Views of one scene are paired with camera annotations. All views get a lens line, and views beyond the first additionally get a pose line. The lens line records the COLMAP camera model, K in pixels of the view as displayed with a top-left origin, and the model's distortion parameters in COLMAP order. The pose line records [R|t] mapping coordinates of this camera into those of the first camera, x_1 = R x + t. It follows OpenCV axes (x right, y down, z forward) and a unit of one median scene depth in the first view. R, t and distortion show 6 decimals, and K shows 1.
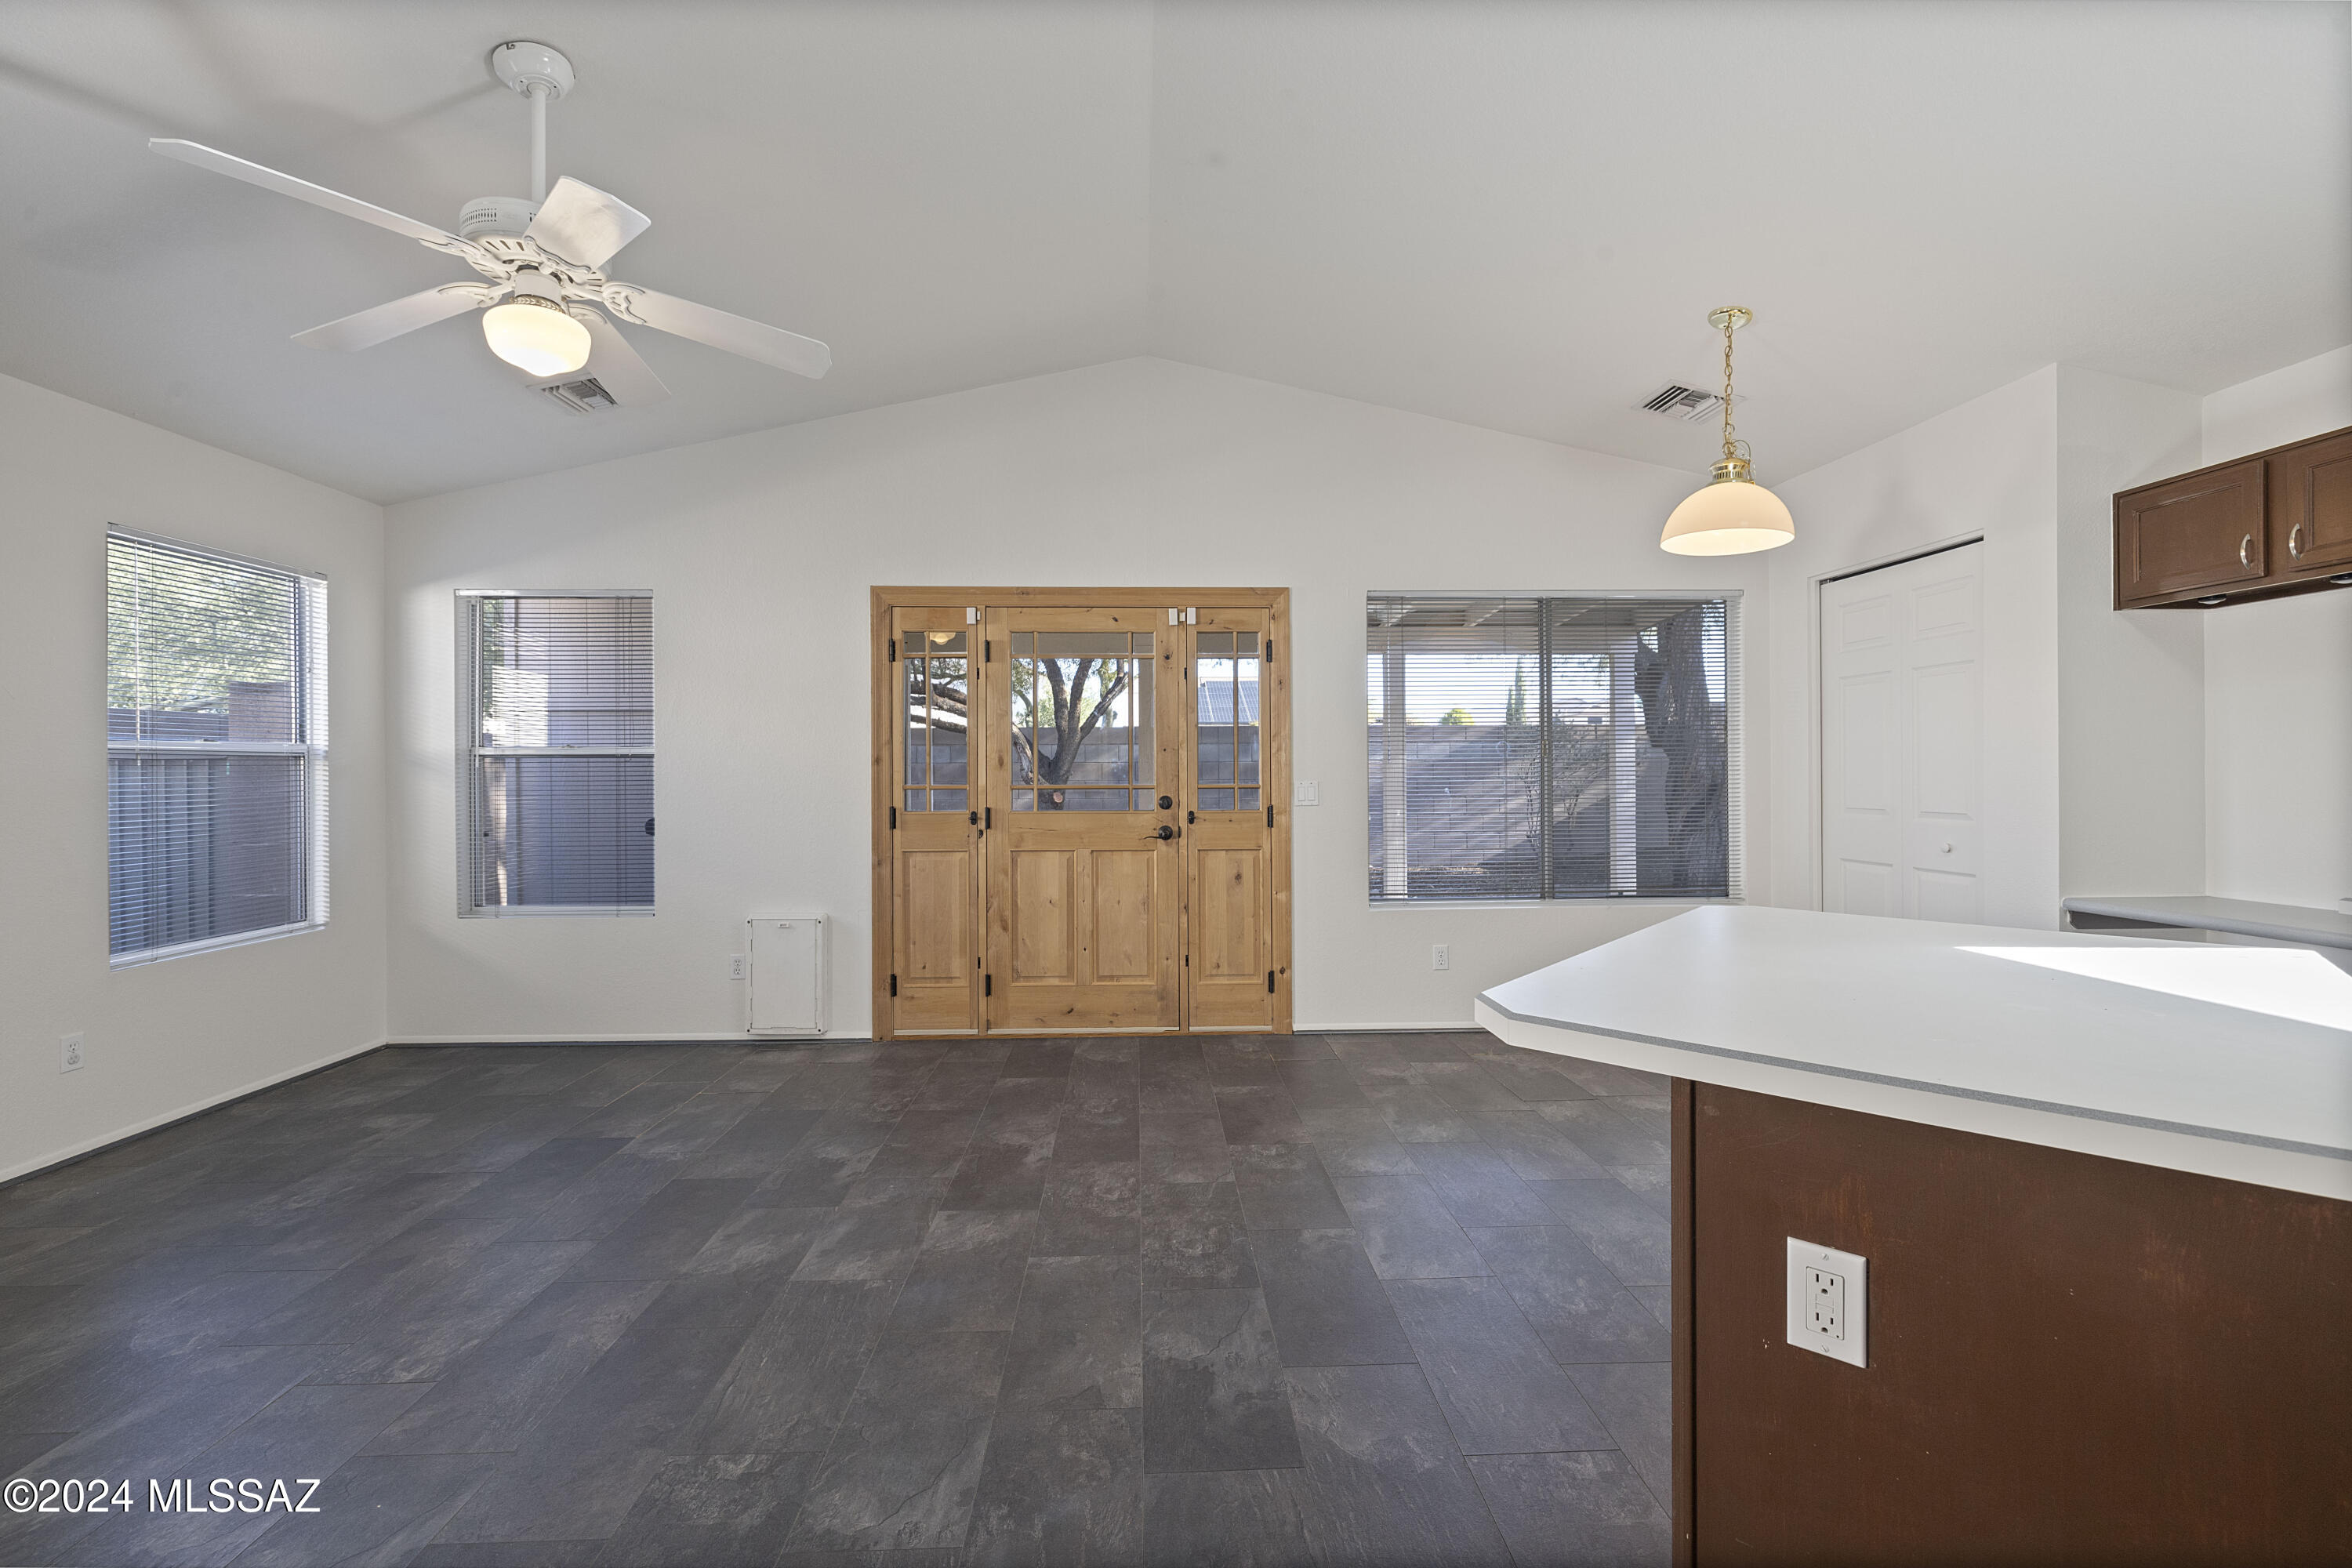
lens RADIAL K [[999.9, 0, 1177.5], [0, 999.9, 778.6], [0, 0, 1]] dist [-0.001891, -0.000999]
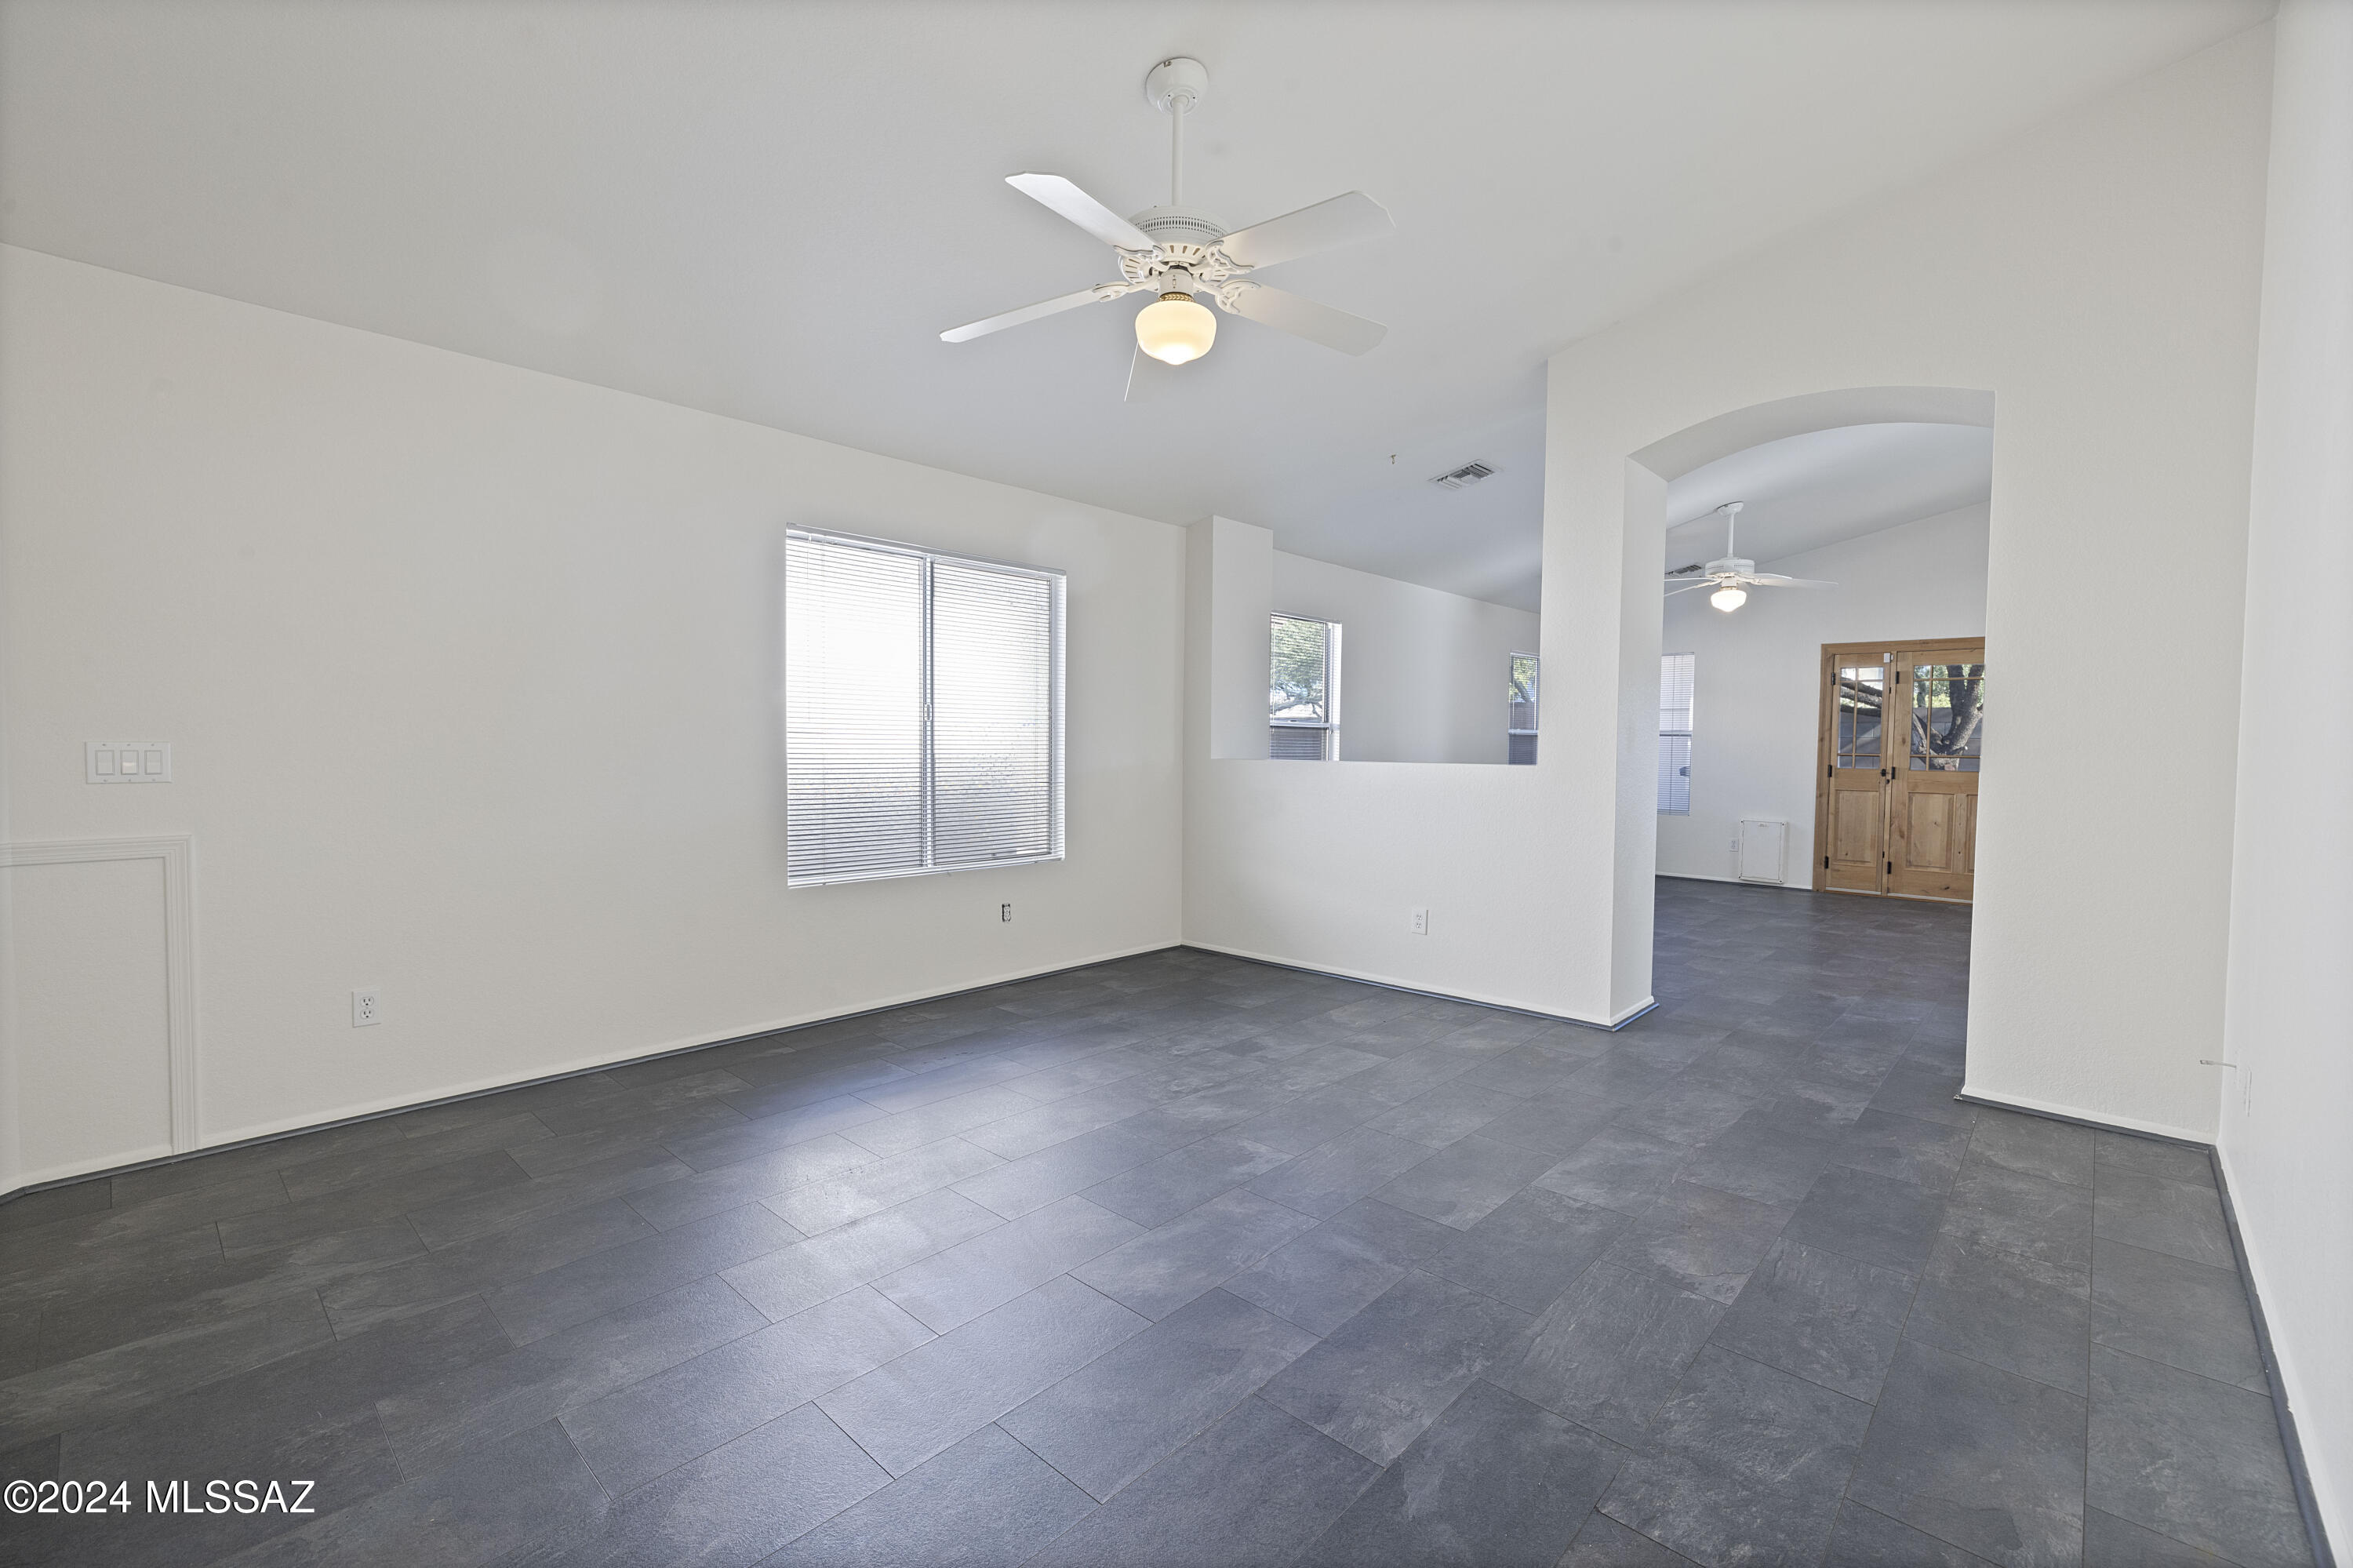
lens RADIAL K [[1000.3, 0, 1160.0], [0, 1000.3, 776.8], [0, 0, 1]] dist [-0.001891, -0.000999]
pose [[0.690091, 0.038989, -0.722671, 0.190000], [-0.016848, 0.999143, 0.037816, 0.001320], [0.723526, -0.013922, 0.690157, -1.143516]]
